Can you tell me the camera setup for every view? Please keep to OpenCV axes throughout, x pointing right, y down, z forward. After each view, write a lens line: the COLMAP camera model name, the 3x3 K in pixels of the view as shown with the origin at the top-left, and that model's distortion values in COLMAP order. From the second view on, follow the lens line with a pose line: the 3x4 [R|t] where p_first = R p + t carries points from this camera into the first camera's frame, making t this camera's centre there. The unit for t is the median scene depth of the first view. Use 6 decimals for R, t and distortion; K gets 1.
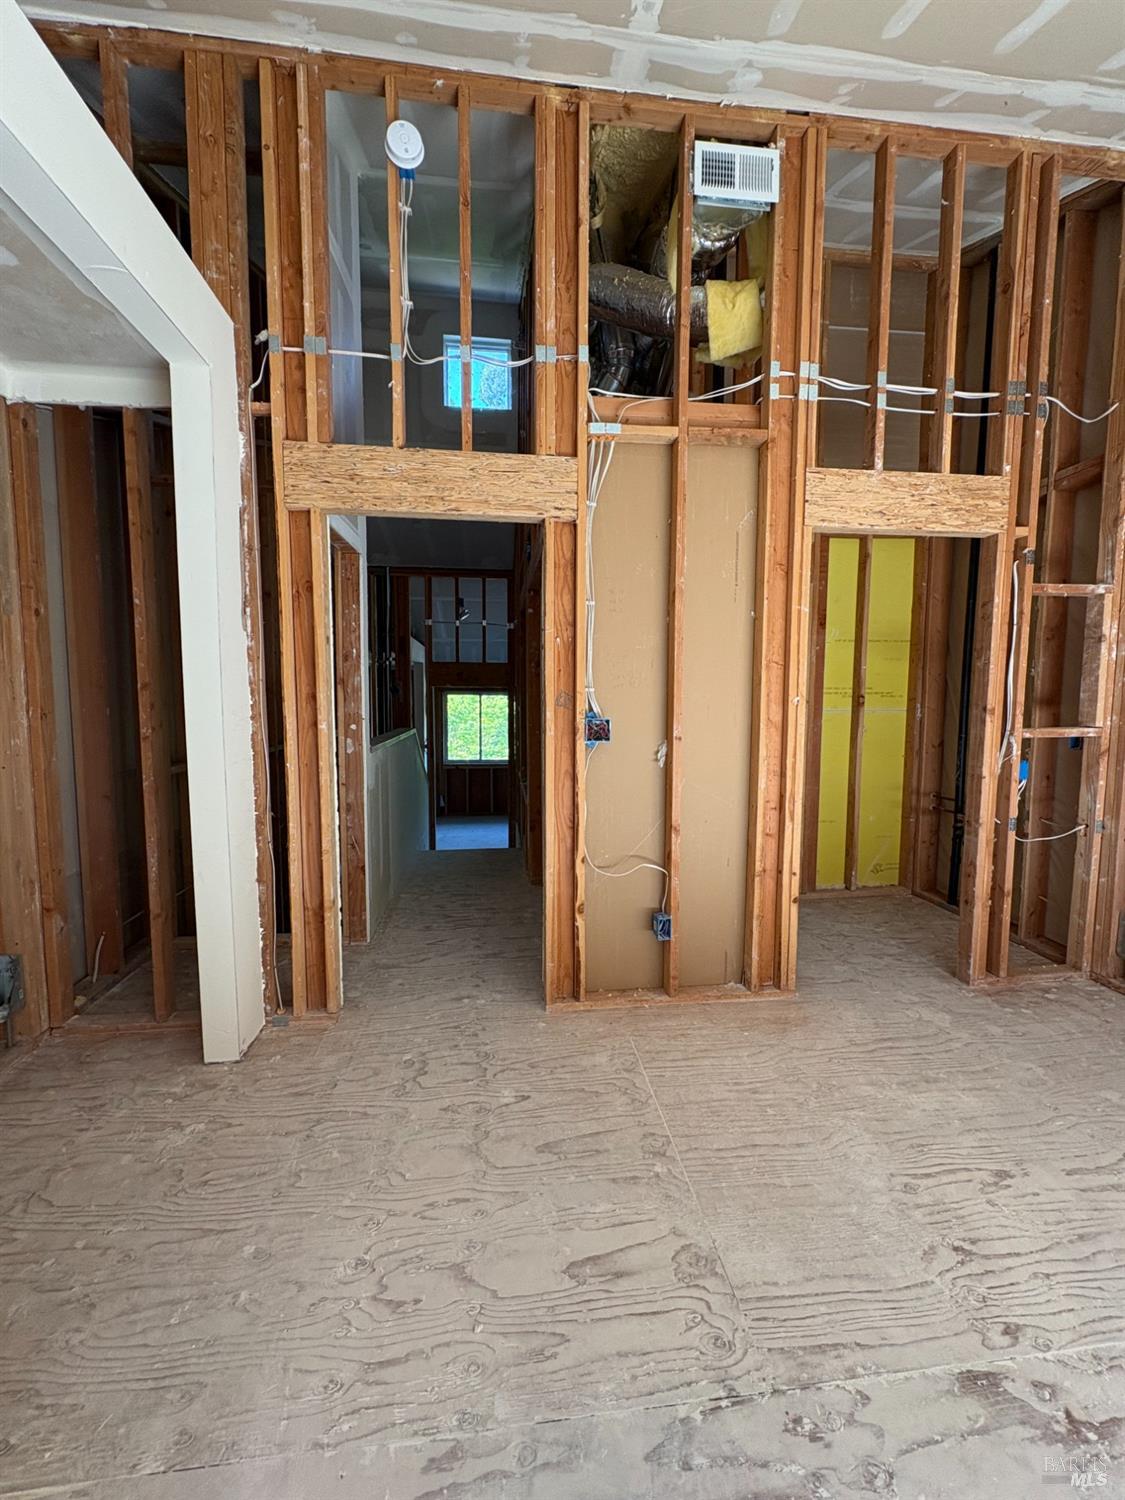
lens RADIAL K [[593.8, 0, 560.8], [0, 593.8, 745.9], [0, 0, 1]] dist [-0.001603, 0.000519]
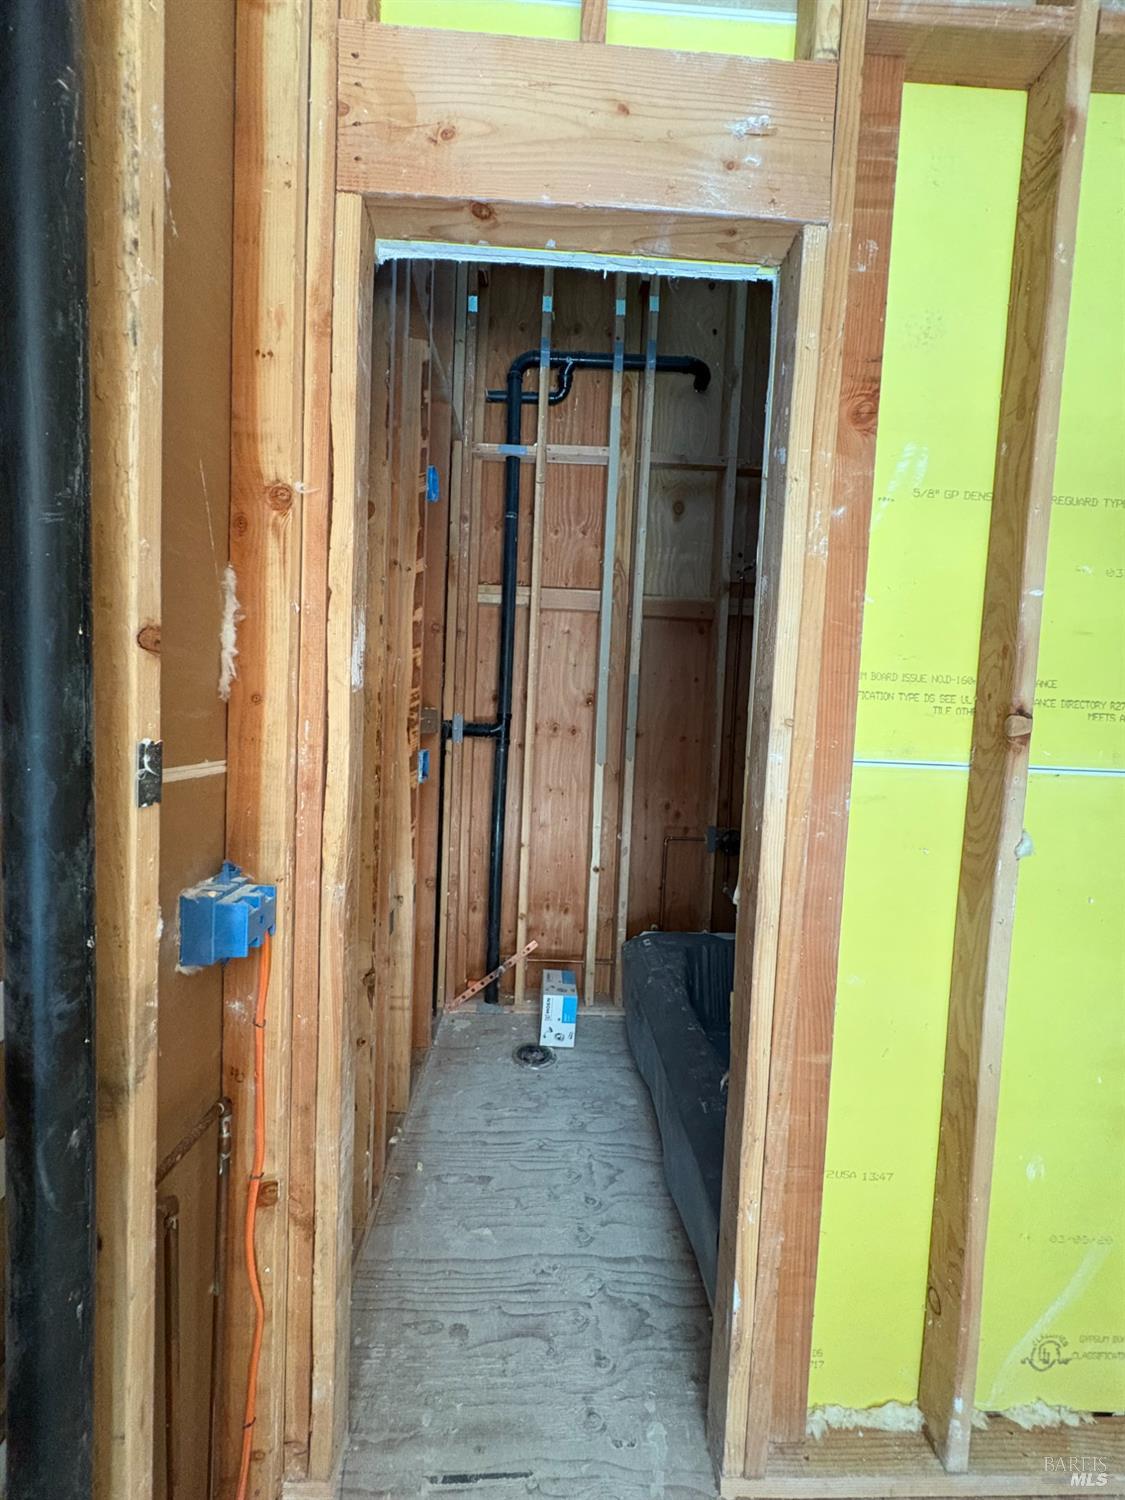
lens RADIAL K [[593.8, 0, 559.0], [0, 593.8, 747.5], [0, 0, 1]] dist [-0.001603, 0.000519]
pose [[0.994913, 0.045424, -0.089912, 0.339448], [-0.047764, 0.998569, -0.024052, -0.053430], [0.088691, 0.028225, 0.995659, 0.737412]]
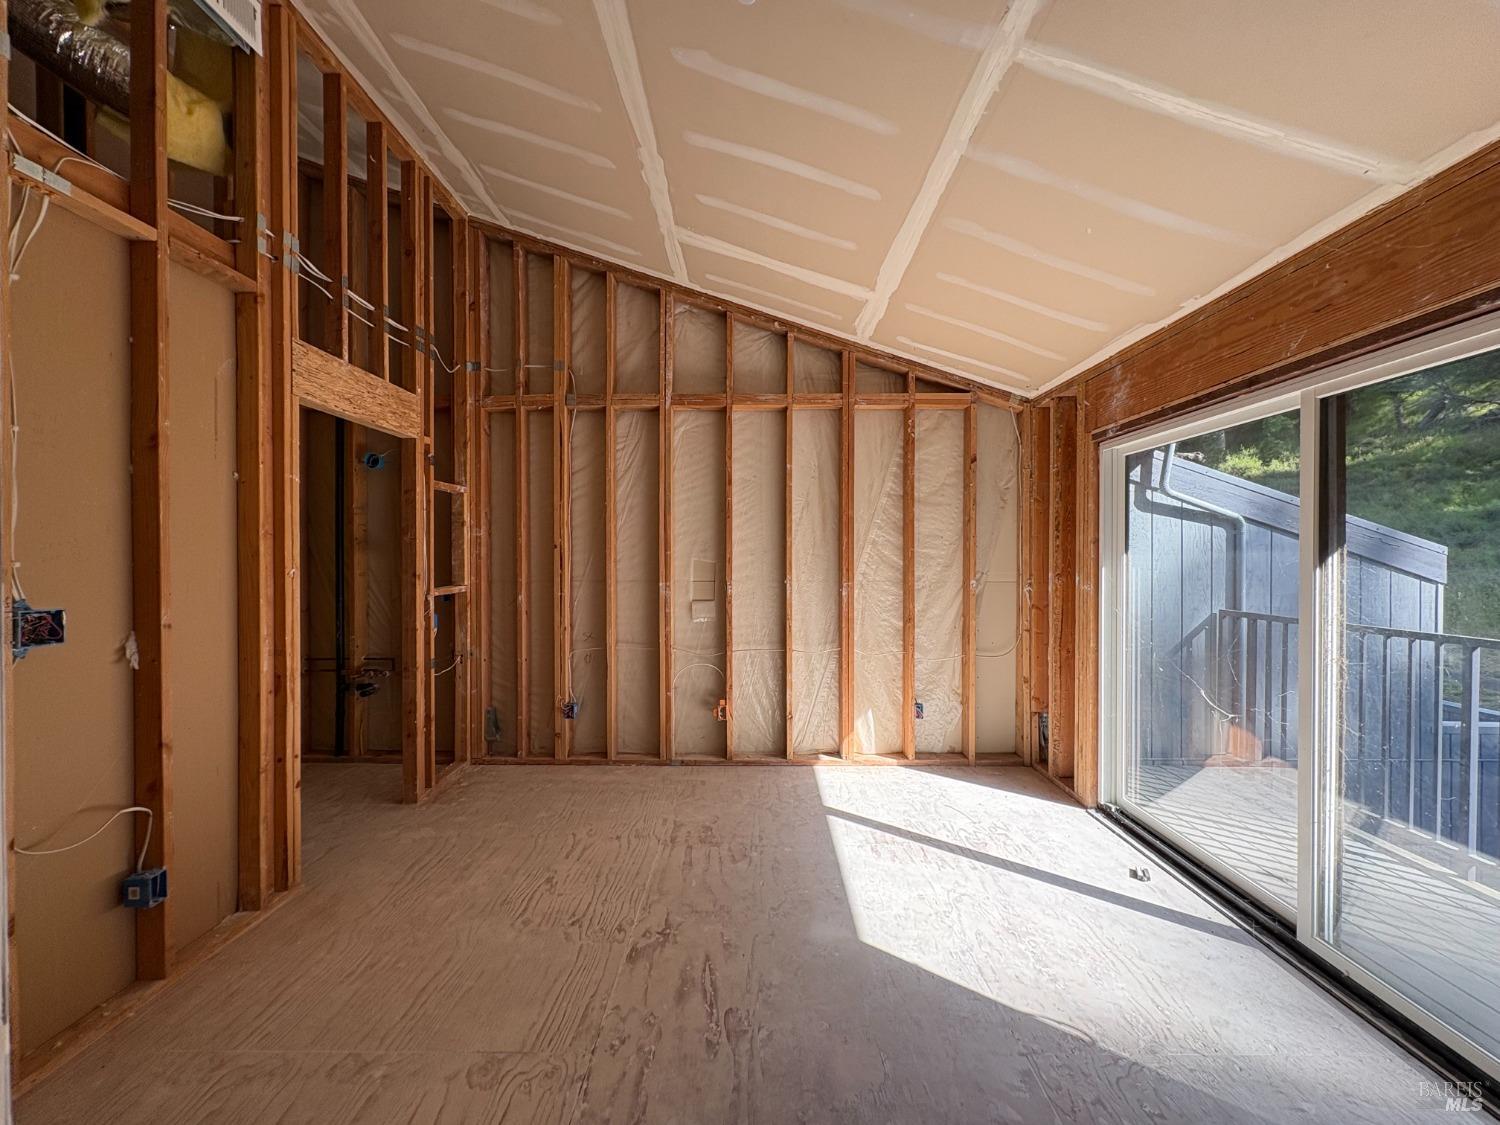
lens RADIAL K [[593.8, 0, 745.3], [0, 593.8, 562.5], [0, 0, 1]] dist [-0.001603, 0.000519]
pose [[0.128993, -0.011196, 0.991582, -0.461458], [0.082538, 0.996588, 0.000516, -0.033583], [-0.988205, 0.081777, 0.129477, 0.157591]]
